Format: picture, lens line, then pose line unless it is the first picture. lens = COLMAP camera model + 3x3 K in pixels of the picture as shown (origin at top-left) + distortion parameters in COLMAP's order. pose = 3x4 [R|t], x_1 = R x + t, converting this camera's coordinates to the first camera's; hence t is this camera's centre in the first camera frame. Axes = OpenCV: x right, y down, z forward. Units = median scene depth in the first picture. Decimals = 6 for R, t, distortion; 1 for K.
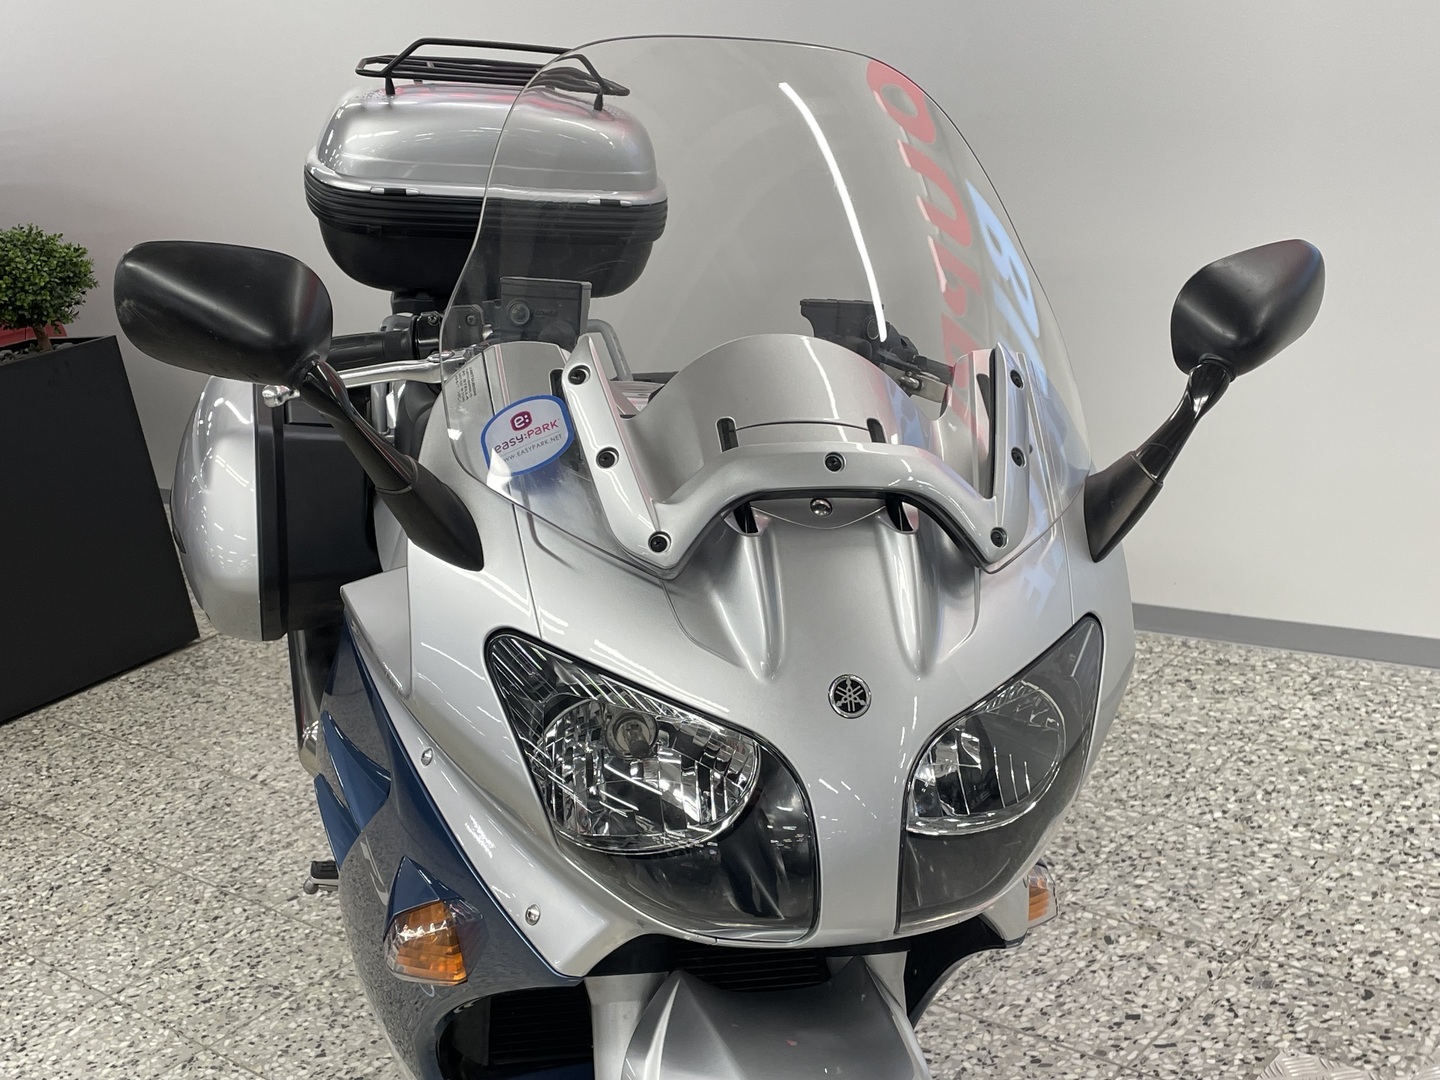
lens RADIAL K [[1750.8, 0, 727.3], [0, 1750.8, 551.2], [0, 0, 1]] dist [0.117874, -0.212813]
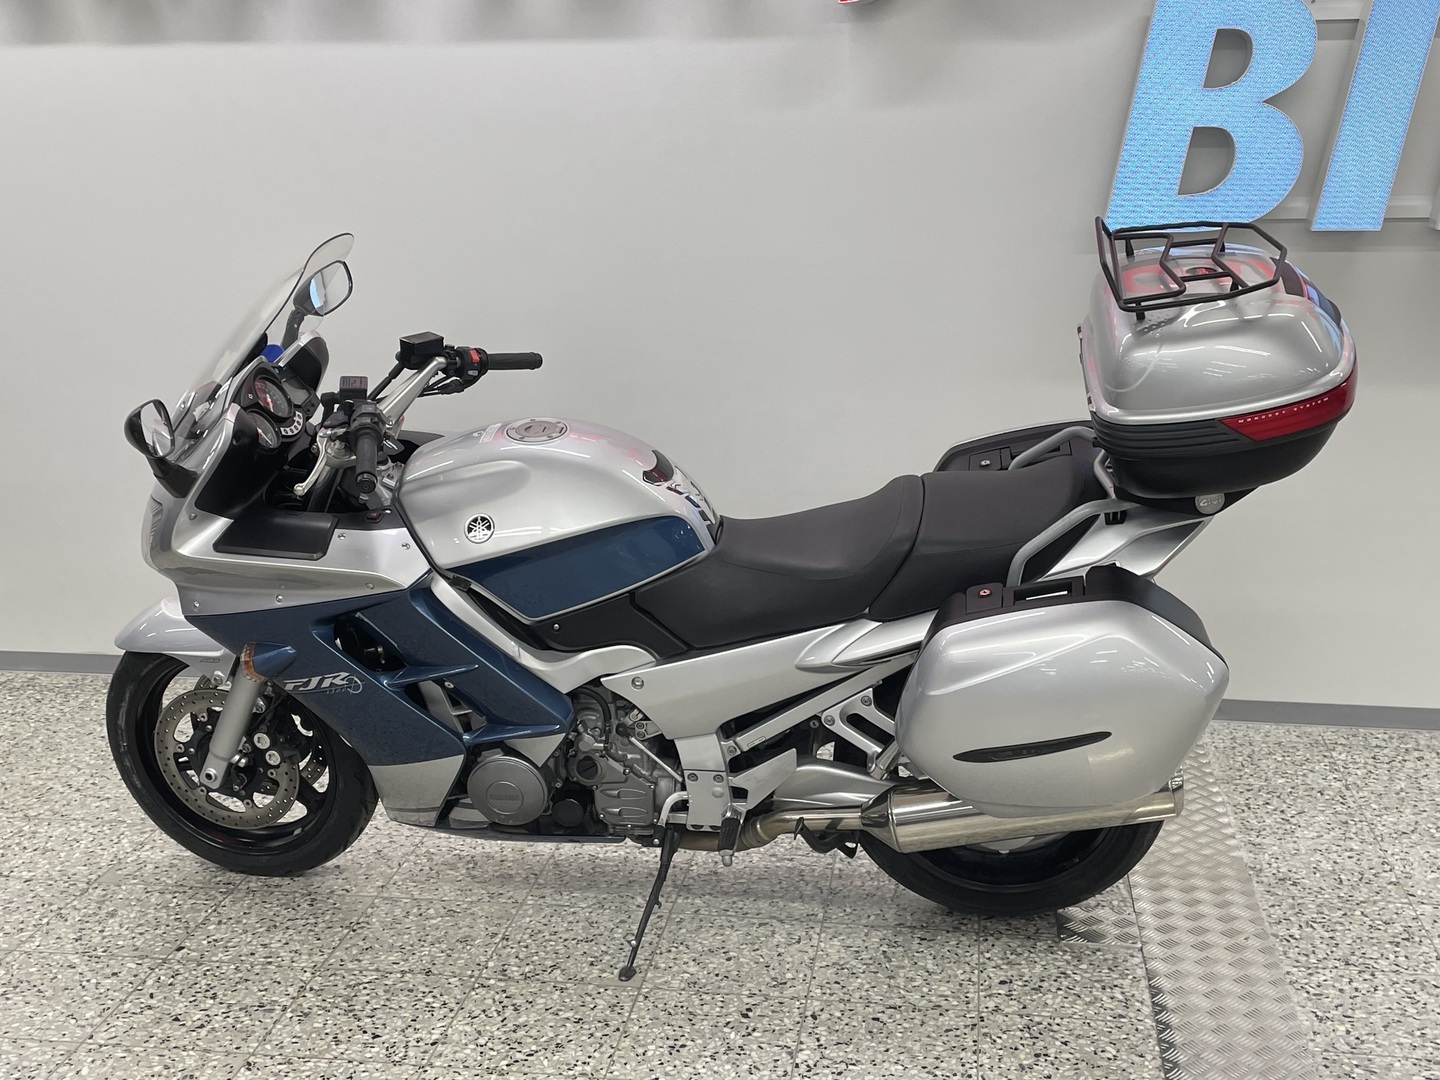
lens RADIAL K [[1696.0, 0, 718.4], [0, 1696.0, 524.4], [0, 0, 1]] dist [0.122531, -0.169451]
pose [[0.814756, 0.032324, 0.578902, -0.678907], [0.041949, 0.992542, -0.114460, 0.082090], [-0.578284, 0.117541, 0.807324, -0.089298]]
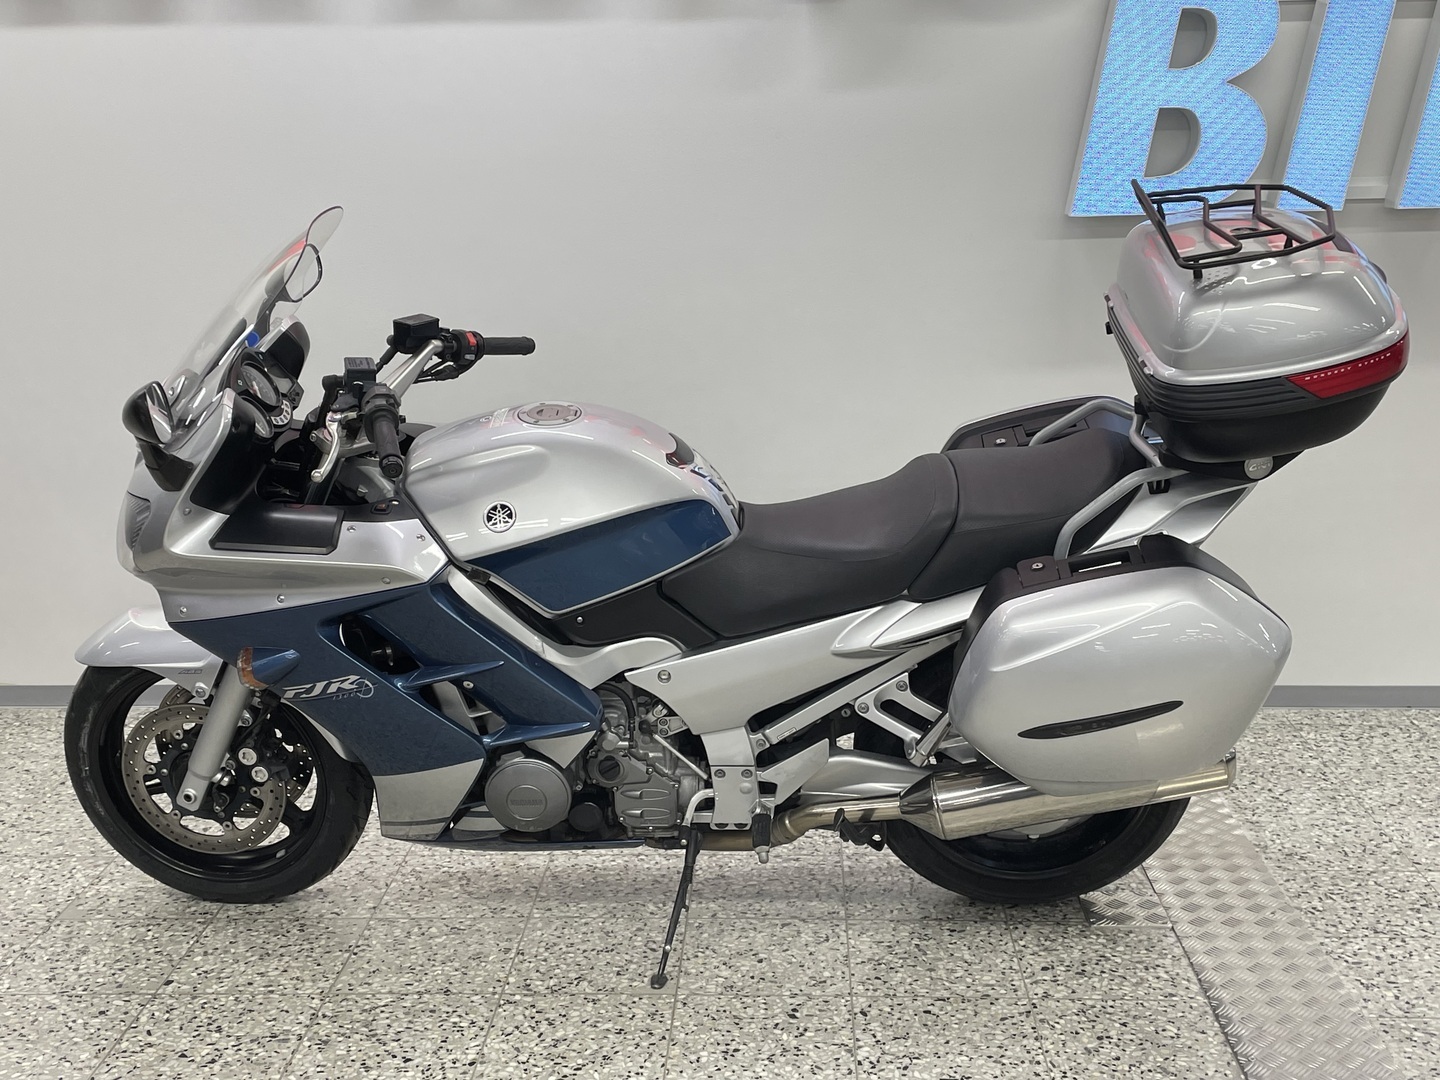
lens RADIAL K [[1693.0, 0, 721.6], [0, 1693.0, 563.6], [0, 0, 1]] dist [0.128207, -0.187085]
pose [[0.749679, 0.007910, 0.661755, -0.750943], [0.082575, 0.990996, -0.105392, 0.100820], [-0.656630, 0.133654, 0.742276, 0.034905]]
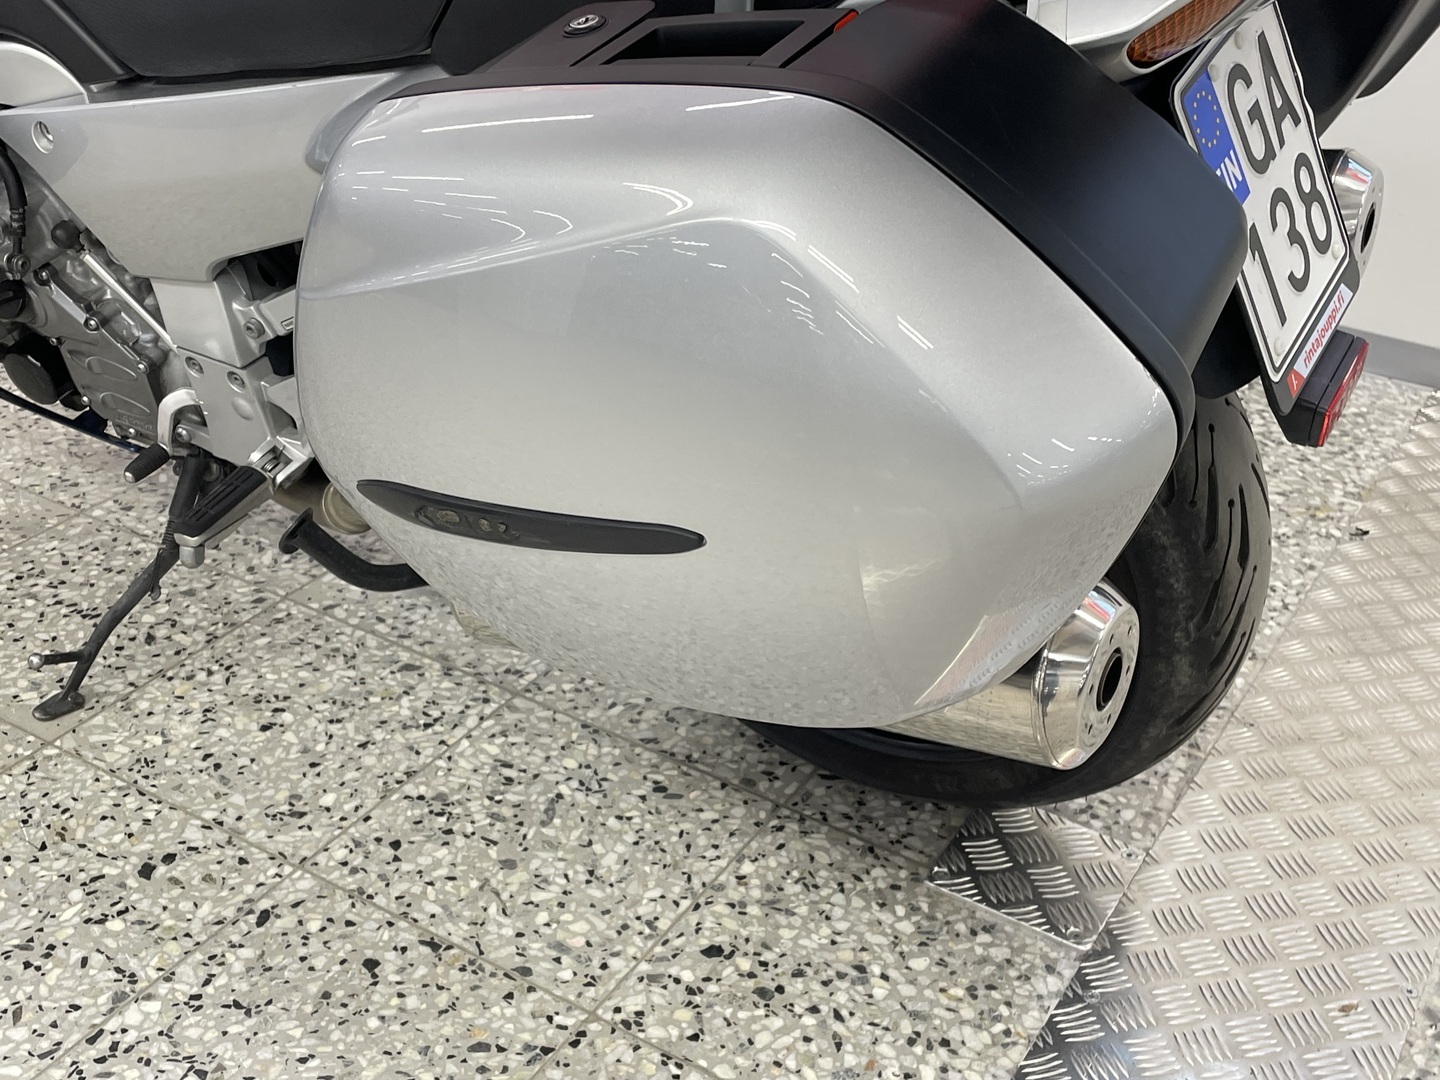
lens RADIAL K [[1717.0, 0, 723.9], [0, 1717.0, 549.9], [0, 0, 1]] dist [0.119529, -0.226047]
pose [[0.954824, 0.078259, 0.286682, -0.007339], [-0.142057, 0.967540, 0.209014, 0.037200], [-0.261019, -0.240297, 0.934947, 0.303331]]
